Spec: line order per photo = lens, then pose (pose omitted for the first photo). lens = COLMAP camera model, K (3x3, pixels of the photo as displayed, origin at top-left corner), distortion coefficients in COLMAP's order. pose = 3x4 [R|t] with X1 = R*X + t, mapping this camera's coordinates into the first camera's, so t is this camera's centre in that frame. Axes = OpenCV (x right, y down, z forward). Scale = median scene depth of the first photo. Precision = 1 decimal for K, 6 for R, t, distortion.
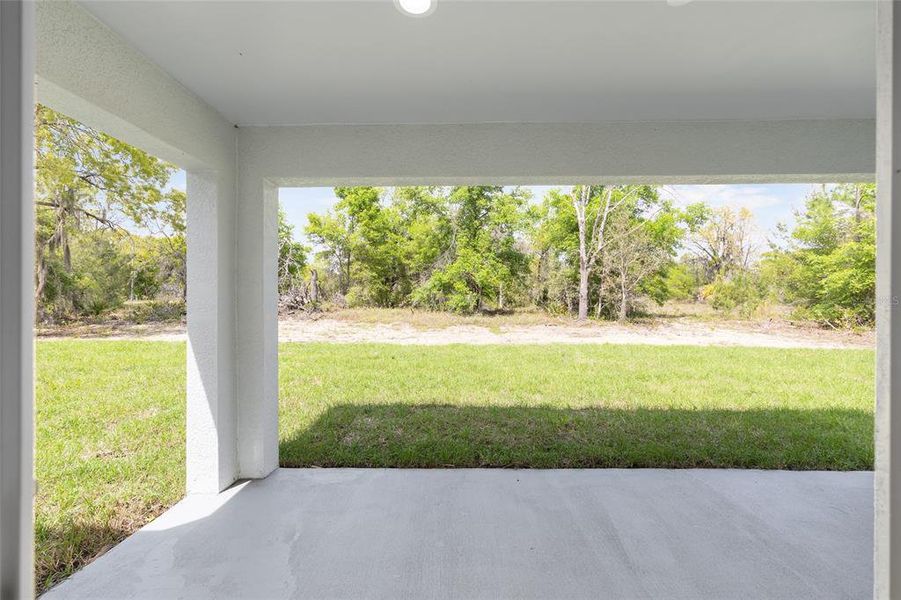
lens RADIAL K [[362.3, 0, 450.5], [0, 362.3, 300.0], [0, 0, 1]] dist [-0.000663, 0.000173]
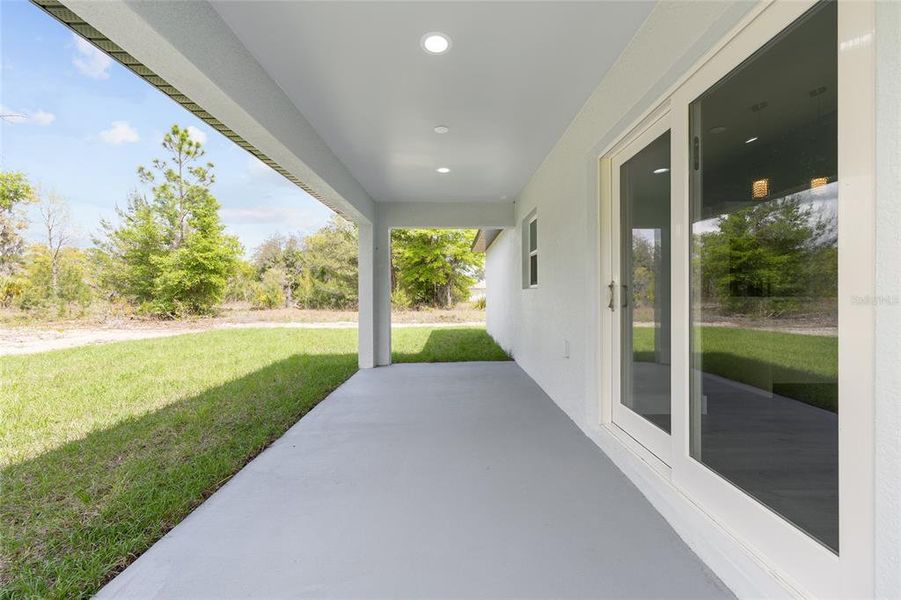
lens RADIAL K [[362.3, 0, 450.5], [0, 362.3, 300.0], [0, 0, 1]] dist [-0.000663, 0.000173]
pose [[-0.049543, -0.033084, 0.998224, -0.185137], [0.025001, 0.999097, 0.034354, -0.002378], [-0.998459, 0.026658, -0.048671, 0.129940]]
